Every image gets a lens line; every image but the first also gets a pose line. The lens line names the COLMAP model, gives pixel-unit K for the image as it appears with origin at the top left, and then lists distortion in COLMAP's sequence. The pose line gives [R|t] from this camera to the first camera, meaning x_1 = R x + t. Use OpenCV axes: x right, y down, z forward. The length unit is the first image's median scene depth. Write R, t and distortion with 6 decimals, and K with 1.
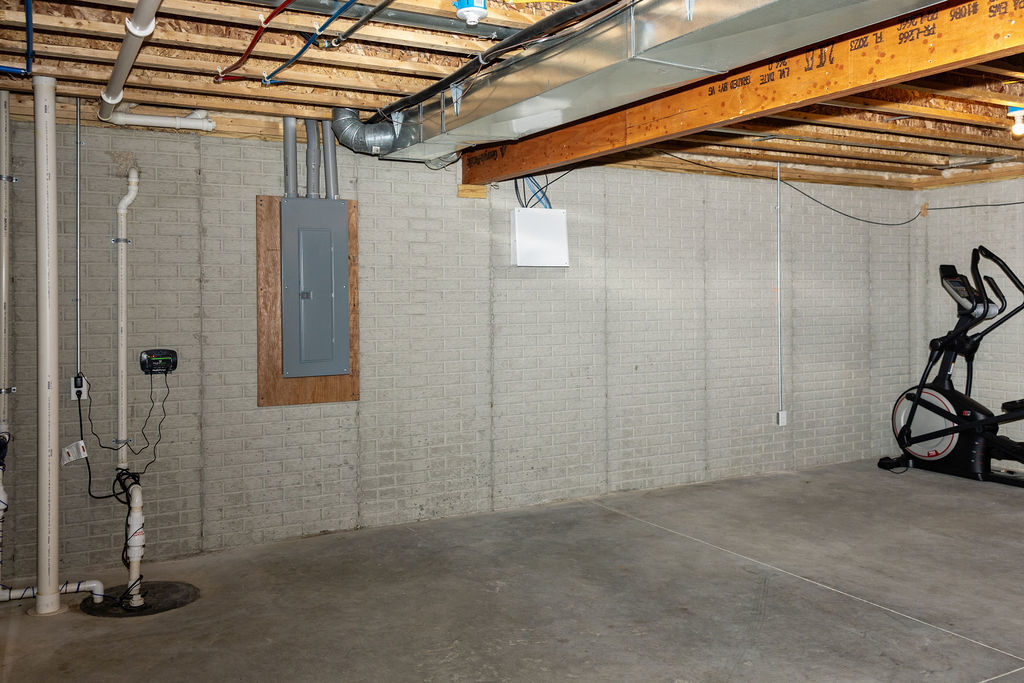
lens RADIAL K [[870.9, 0, 511.9], [0, 870.9, 294.8], [0, 0, 1]] dist [-0.000580, -0.004258]
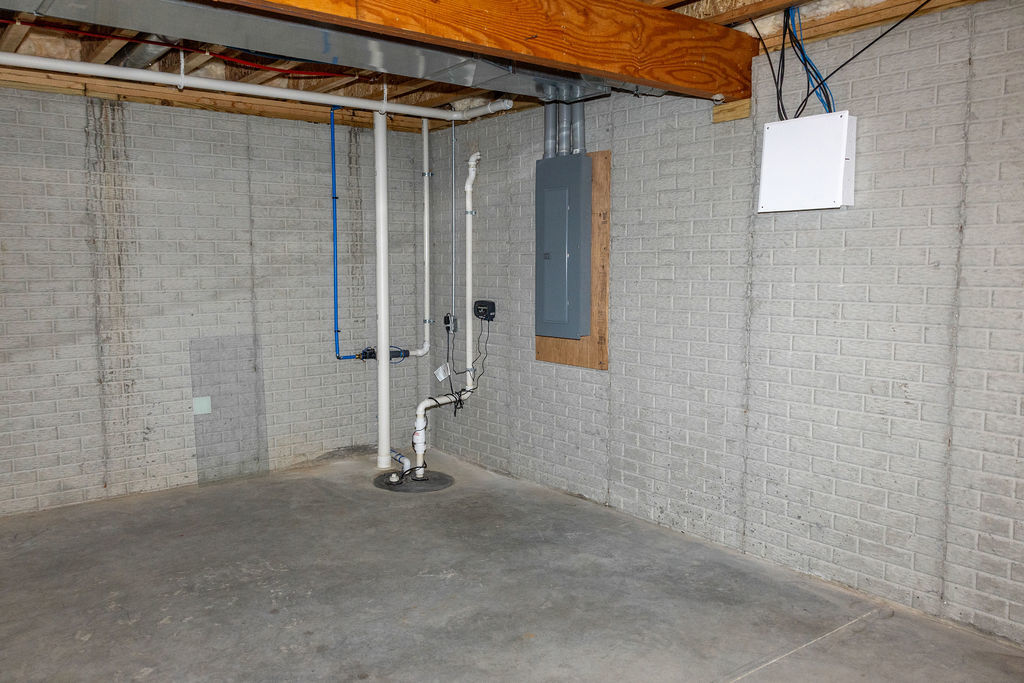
lens RADIAL K [[808.0, 0, 498.8], [0, 808.0, 345.4], [0, 0, 1]] dist [0.003218, 0.004068]
pose [[0.158140, 0.107560, -0.981541, 0.782795], [-0.005779, 0.994133, 0.108009, 0.003816], [0.987400, -0.011409, 0.157833, 0.913497]]
